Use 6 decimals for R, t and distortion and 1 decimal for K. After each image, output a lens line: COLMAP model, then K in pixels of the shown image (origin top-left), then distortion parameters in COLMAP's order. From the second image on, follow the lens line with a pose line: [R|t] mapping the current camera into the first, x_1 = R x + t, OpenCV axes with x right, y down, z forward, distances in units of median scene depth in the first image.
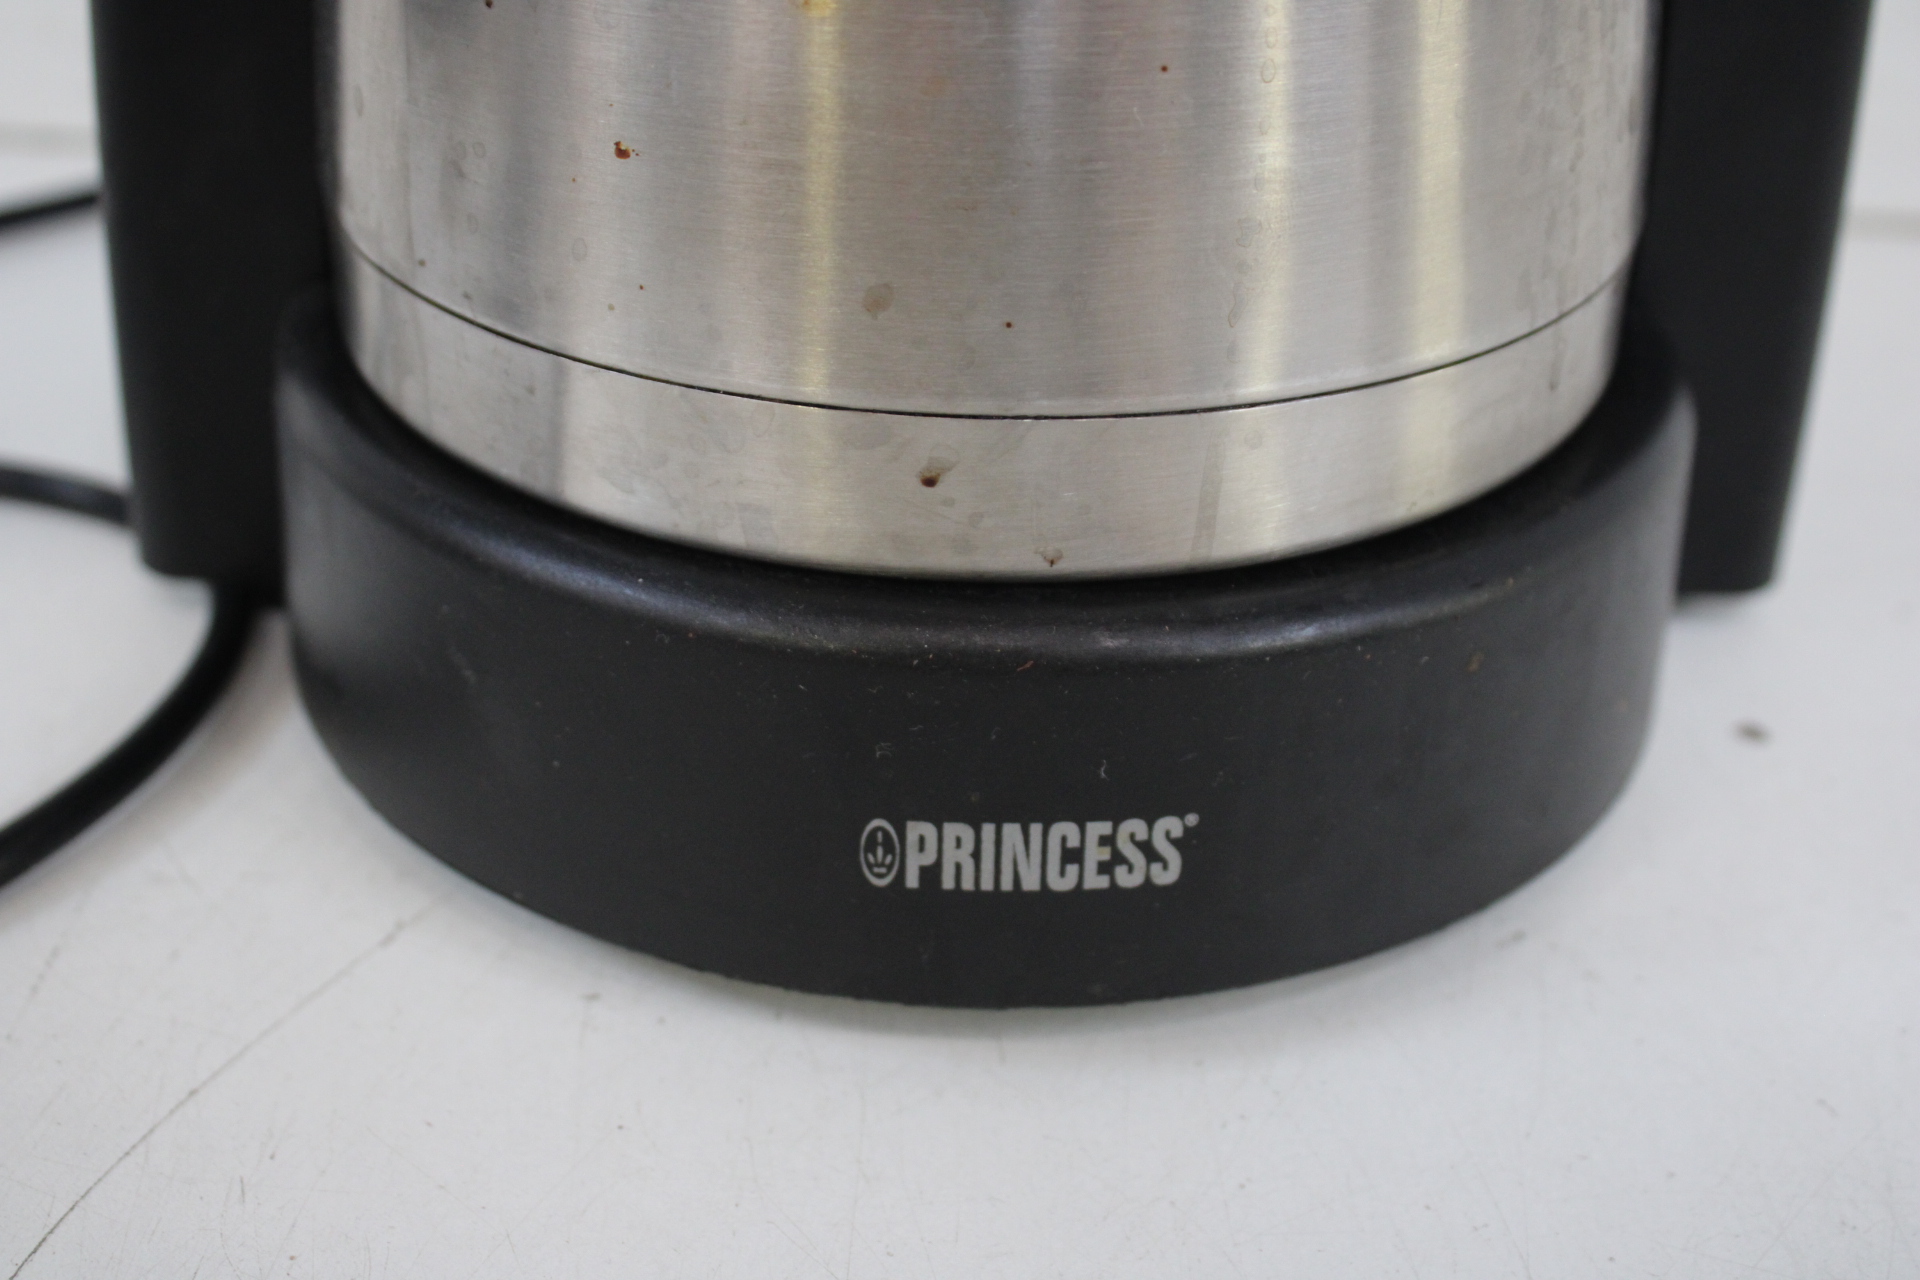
lens RADIAL K [[2540.0, 0, 958.7], [0, 2540.0, 596.1], [0, 0, 1]] dist [-0.047355, -0.022464]
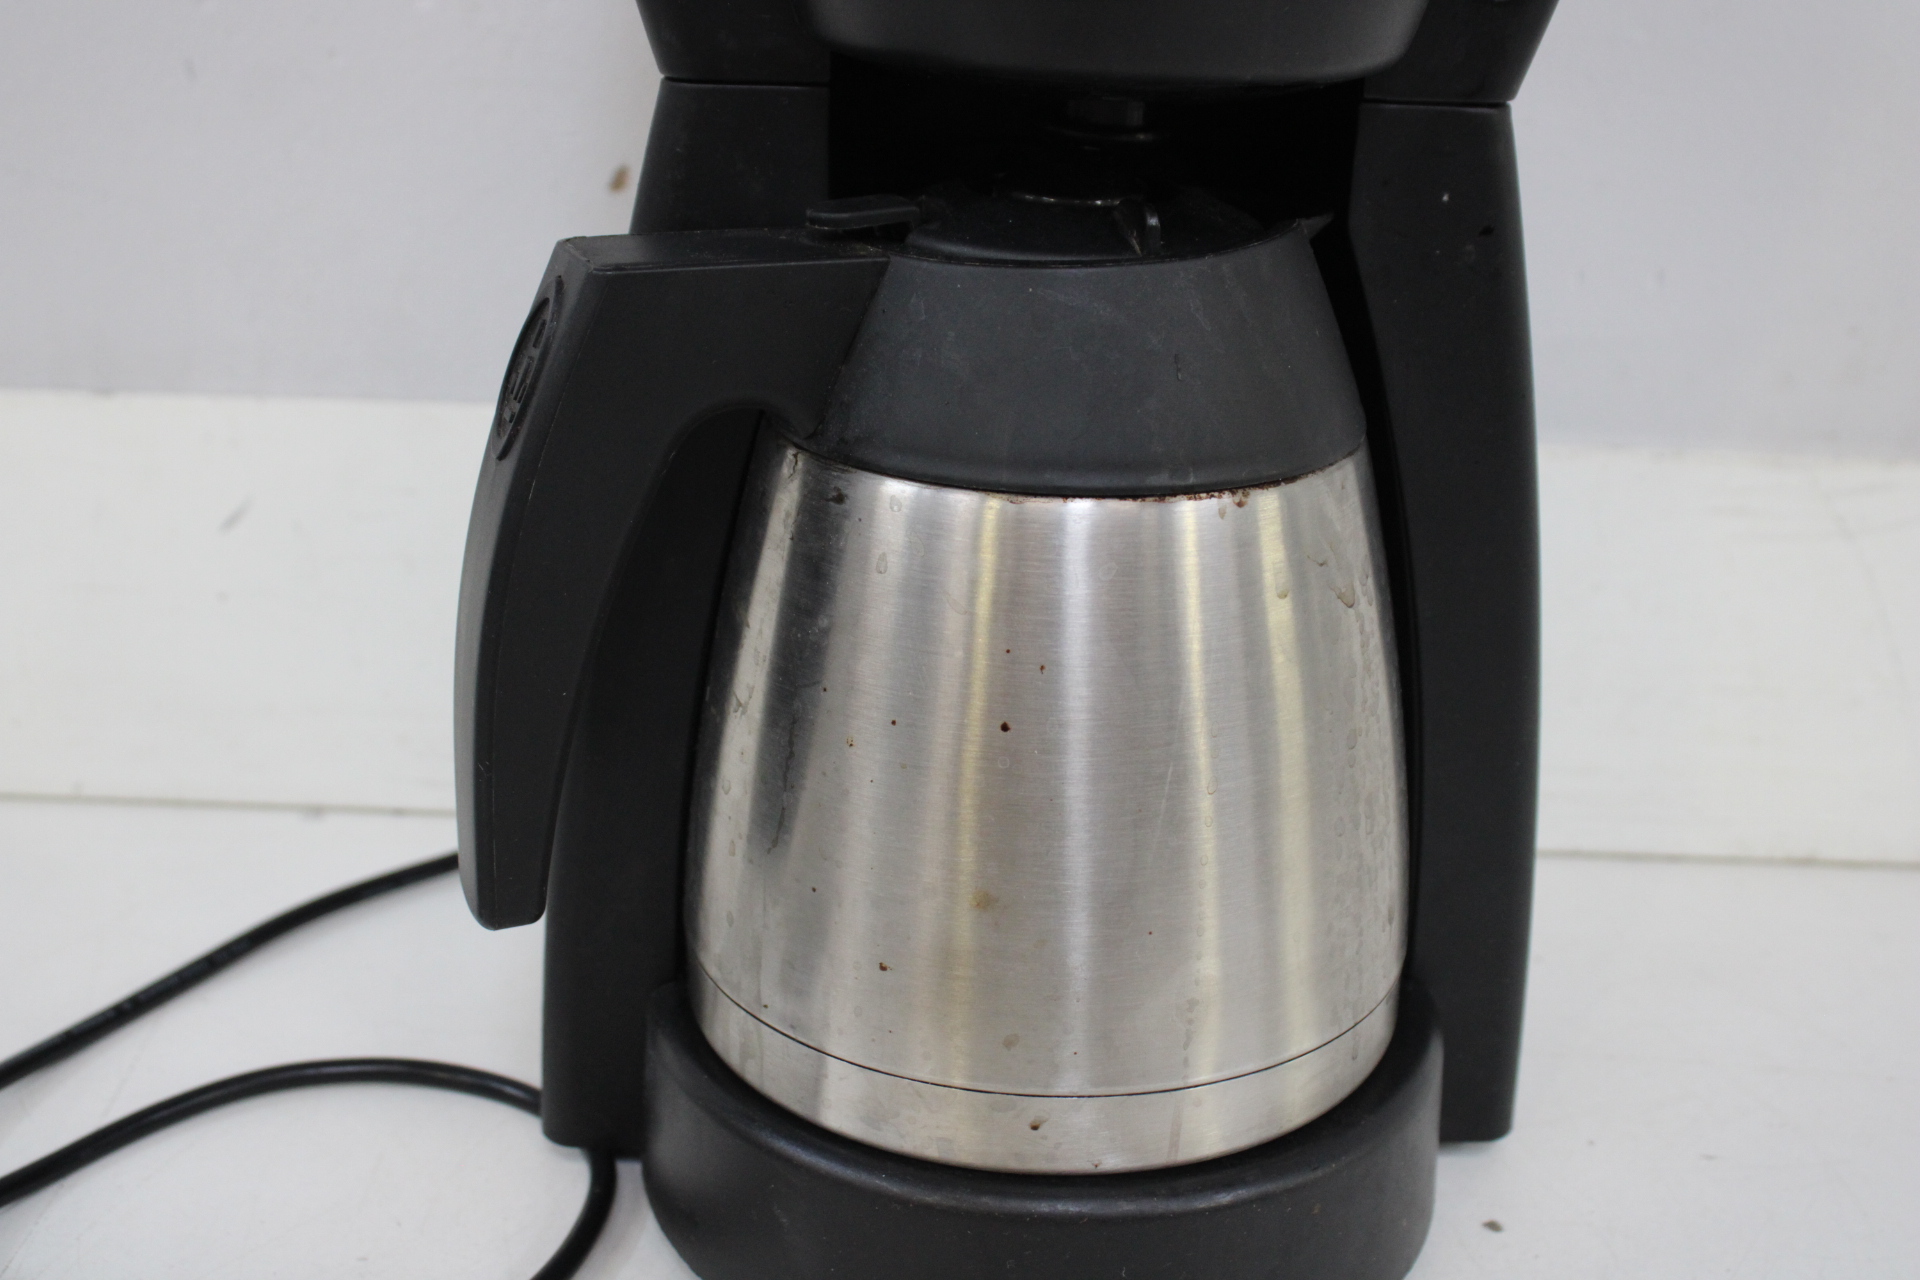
lens RADIAL K [[2298.6, 0, 960.0], [0, 2298.6, 640.0], [0, 0, 1]] dist [-0.068391, 0.036071]
pose [[0.999875, -0.006561, 0.014379, -0.088320], [0.008683, 0.988210, -0.152859, -0.140697], [-0.013207, 0.152965, 0.988143, -0.783844]]
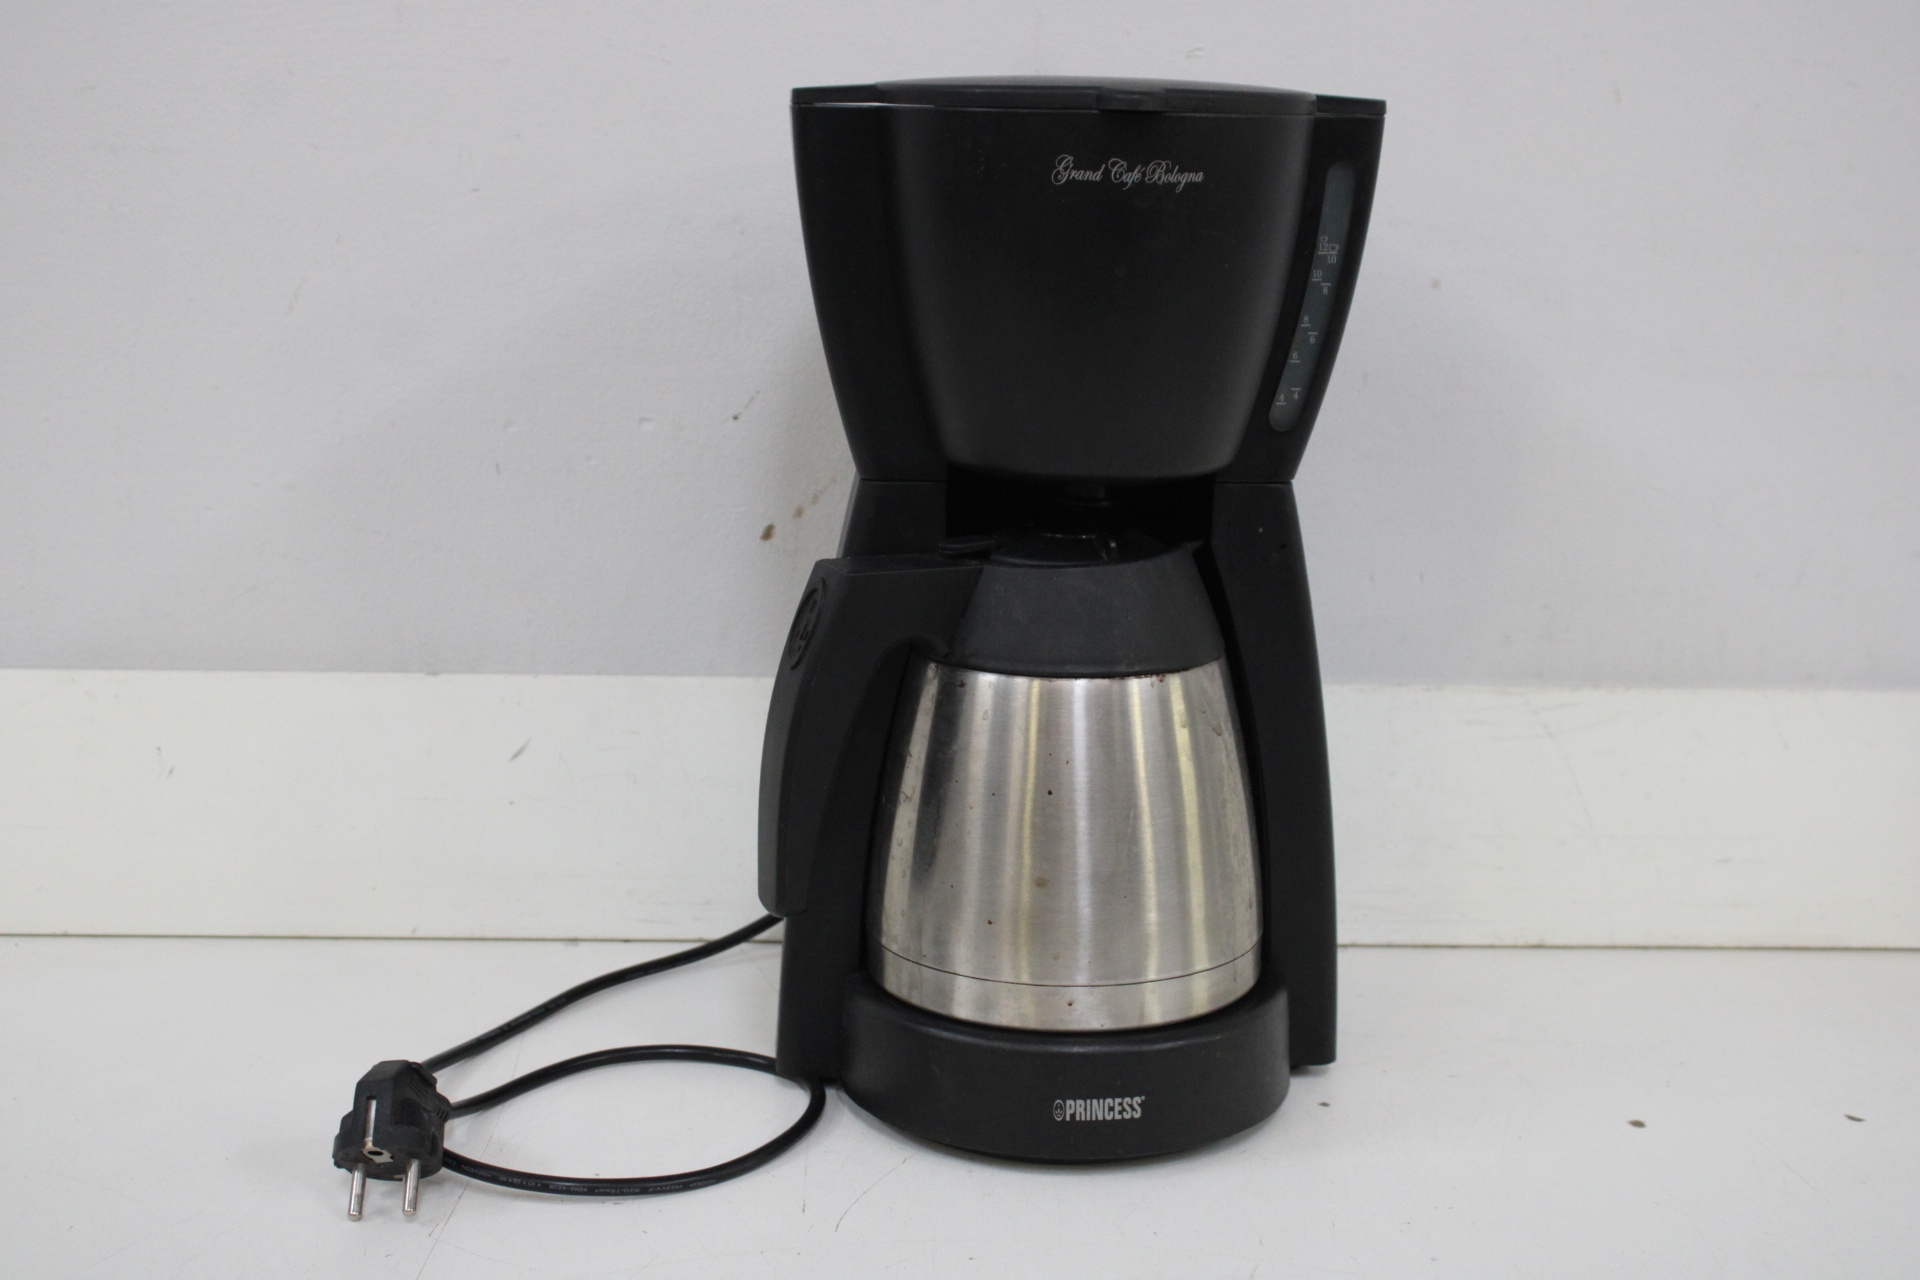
lens RADIAL K [[2540.0, 0, 958.7], [0, 2540.0, 596.1], [0, 0, 1]] dist [-0.047355, -0.022464]
pose [[0.997957, -0.027759, 0.057541, -0.365561], [0.044725, 0.946707, -0.318975, 0.559716], [-0.045620, 0.320897, 0.946015, -2.690853]]
